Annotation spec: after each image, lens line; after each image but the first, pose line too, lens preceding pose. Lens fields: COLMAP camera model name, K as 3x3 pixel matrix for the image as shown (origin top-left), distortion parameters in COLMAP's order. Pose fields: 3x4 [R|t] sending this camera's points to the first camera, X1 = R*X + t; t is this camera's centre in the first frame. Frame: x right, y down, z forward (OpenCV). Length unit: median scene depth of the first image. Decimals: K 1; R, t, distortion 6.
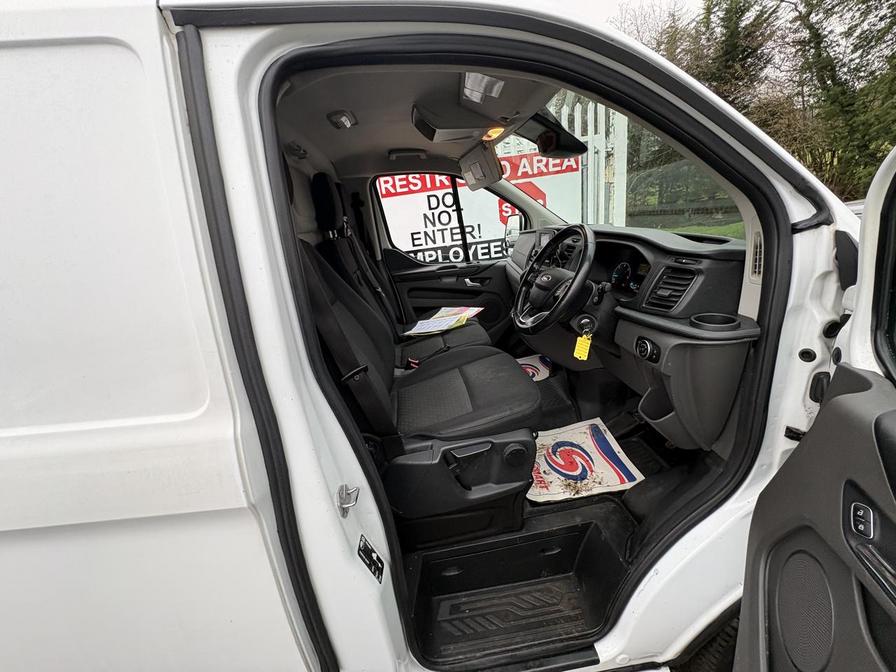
lens RADIAL K [[350.6, 0, 448.0], [0, 350.6, 336.0], [0, 0, 1]] dist [-0.001576, 0.000046]
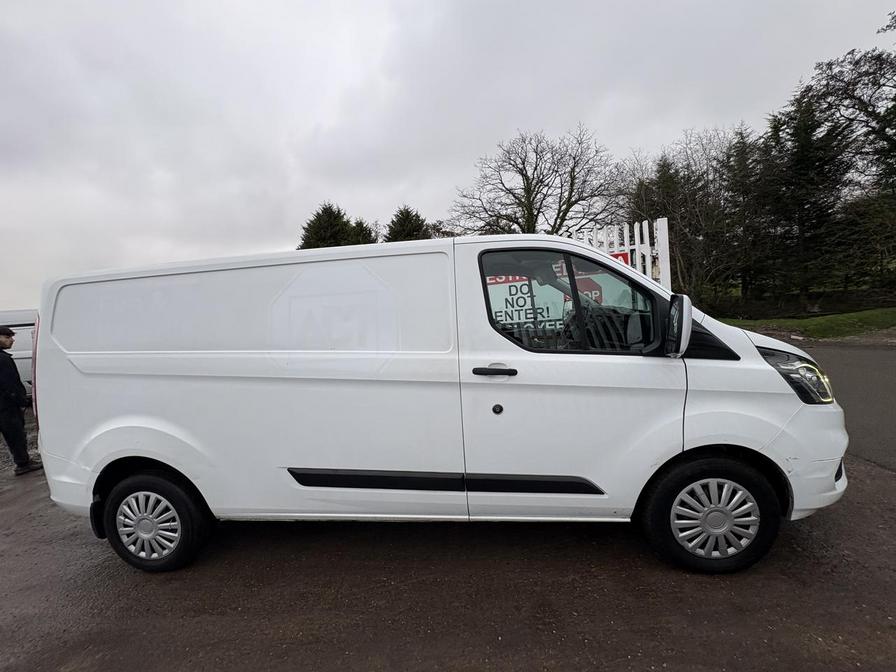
lens RADIAL K [[357.4, 0, 448.0], [0, 357.4, 336.0], [0, 0, 1]] dist [-0.000688, 0.000613]
pose [[0.979343, 0.049747, -0.195990, -0.008764], [-0.093547, 0.970768, -0.221038, 0.111881], [0.179265, 0.234806, 0.955369, -0.306434]]
